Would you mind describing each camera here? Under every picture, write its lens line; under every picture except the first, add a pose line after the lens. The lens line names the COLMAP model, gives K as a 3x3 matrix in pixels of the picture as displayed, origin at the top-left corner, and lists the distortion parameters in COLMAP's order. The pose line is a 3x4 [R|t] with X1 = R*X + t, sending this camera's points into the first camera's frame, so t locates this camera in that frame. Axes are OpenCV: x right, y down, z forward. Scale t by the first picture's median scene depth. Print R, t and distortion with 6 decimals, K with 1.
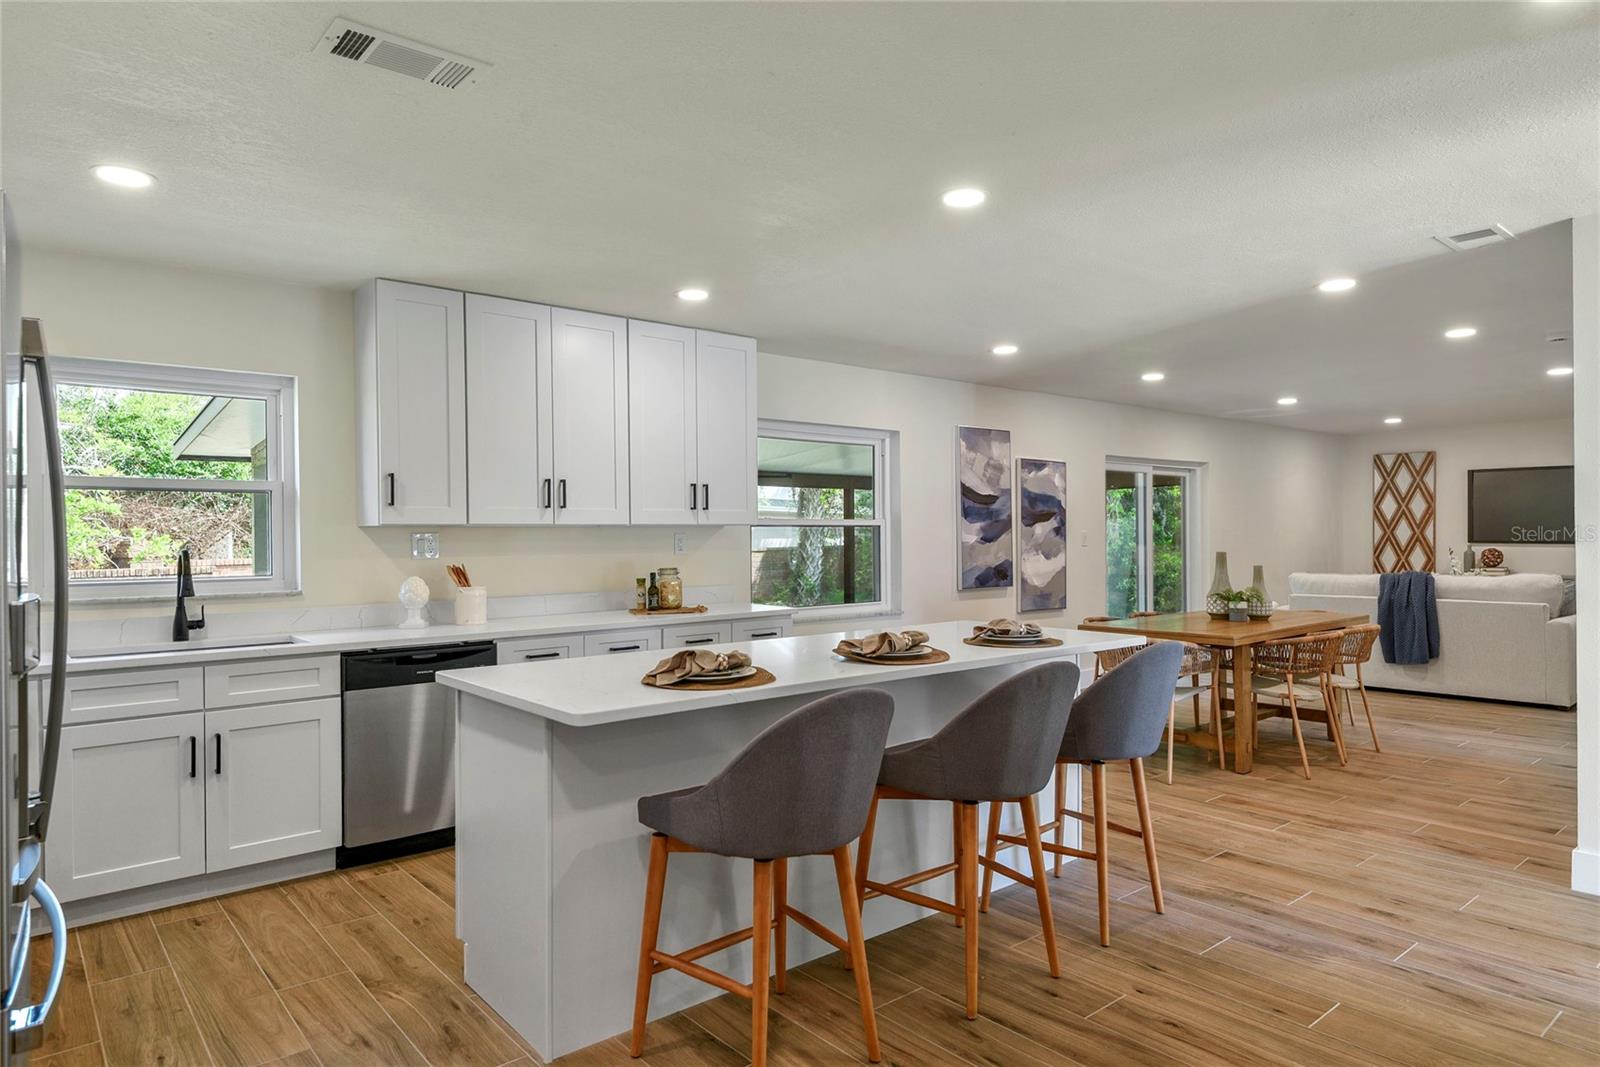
lens RADIAL K [[956.2, 0, 790.5], [0, 956.2, 535.9], [0, 0, 1]] dist [0.017822, -0.009853]
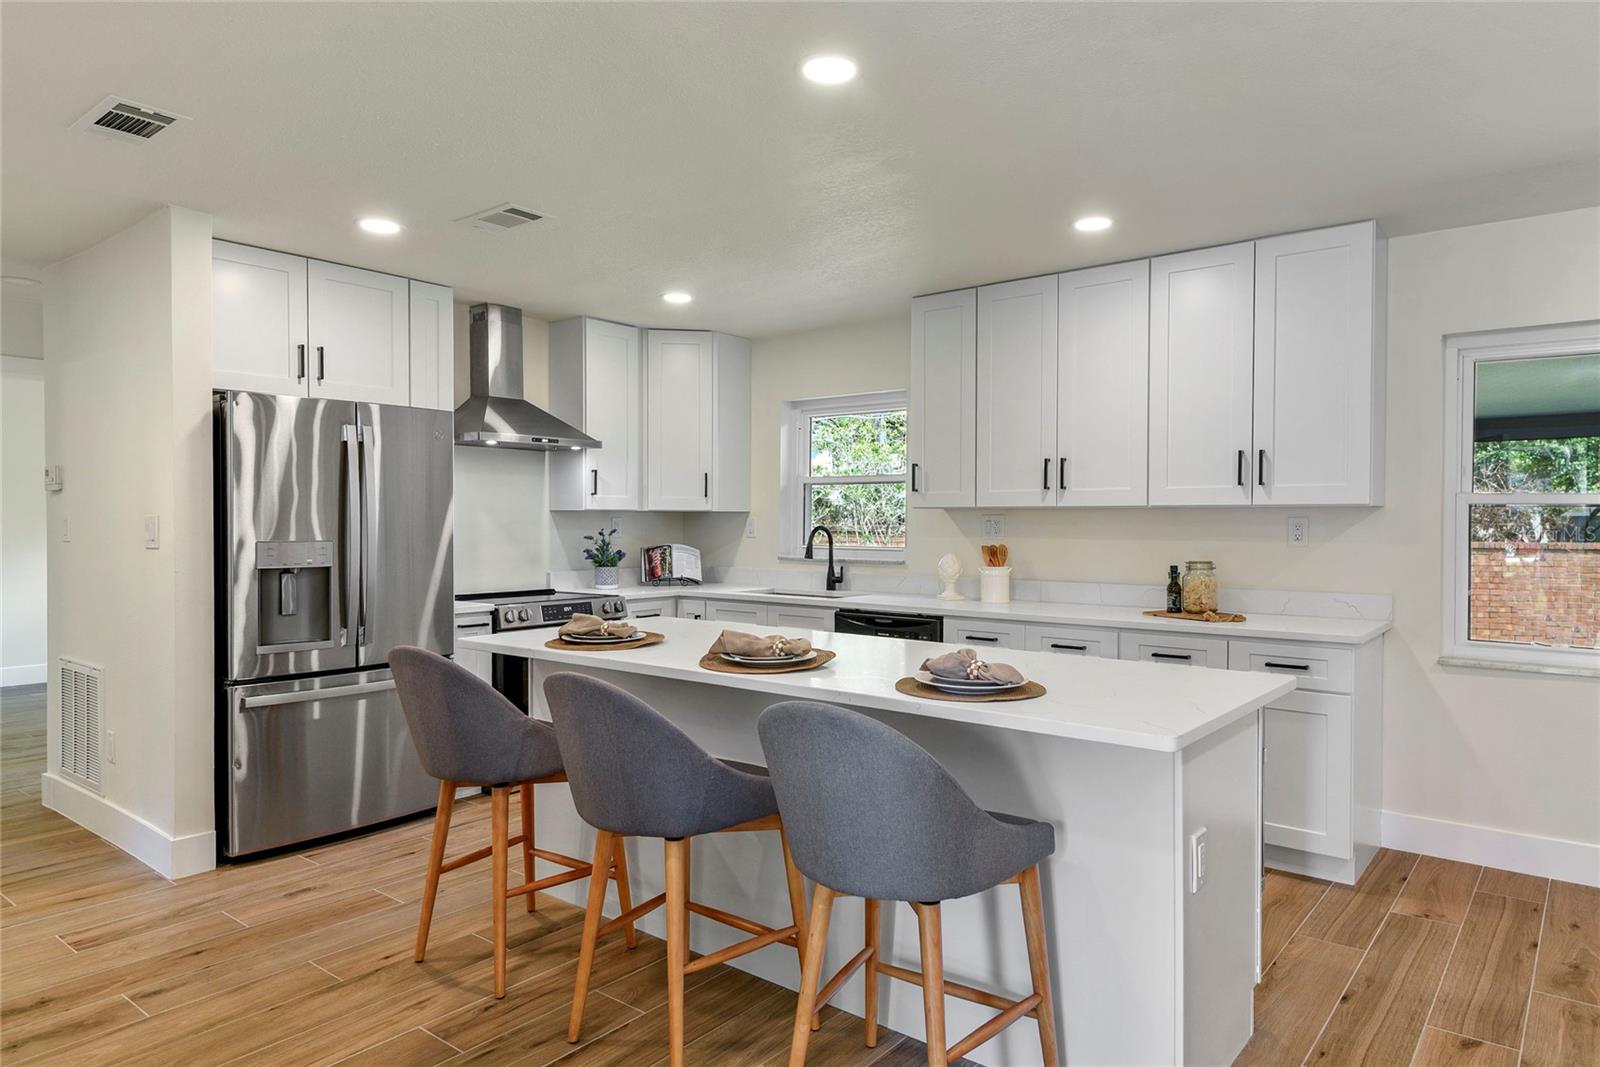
lens RADIAL K [[956.2, 0, 821.2], [0, 956.2, 547.2], [0, 0, 1]] dist [0.017822, -0.009853]
pose [[0.223021, 0.036943, -0.974113, 0.387197], [-0.005957, 0.999315, 0.036535, -0.003014], [0.974795, -0.002345, 0.223088, 0.354519]]
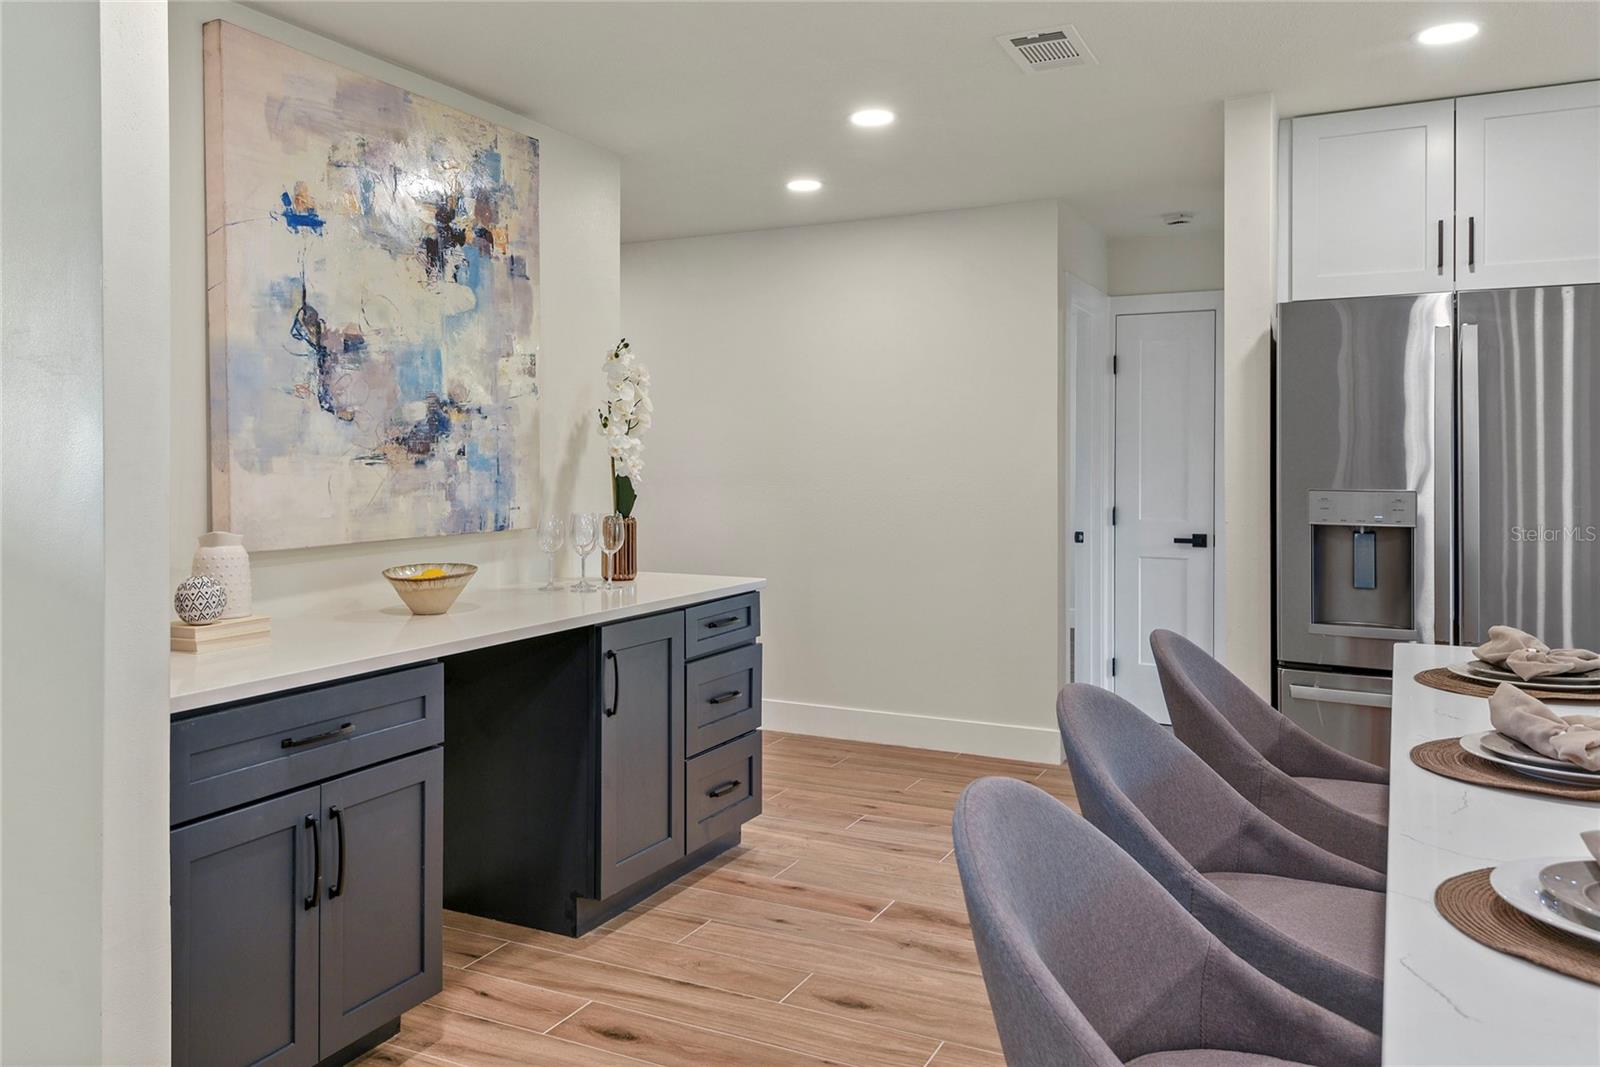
lens RADIAL K [[1255.7, 0, 692.0], [0, 1255.7, 458.8], [0, 0, 1]] dist [0.032583, -0.020516]
pose [[-0.930716, 0.009234, -0.365625, 0.265593], [0.008163, 0.999957, 0.004477, -0.003320], [0.365650, 0.001182, -0.930751, 0.564229]]
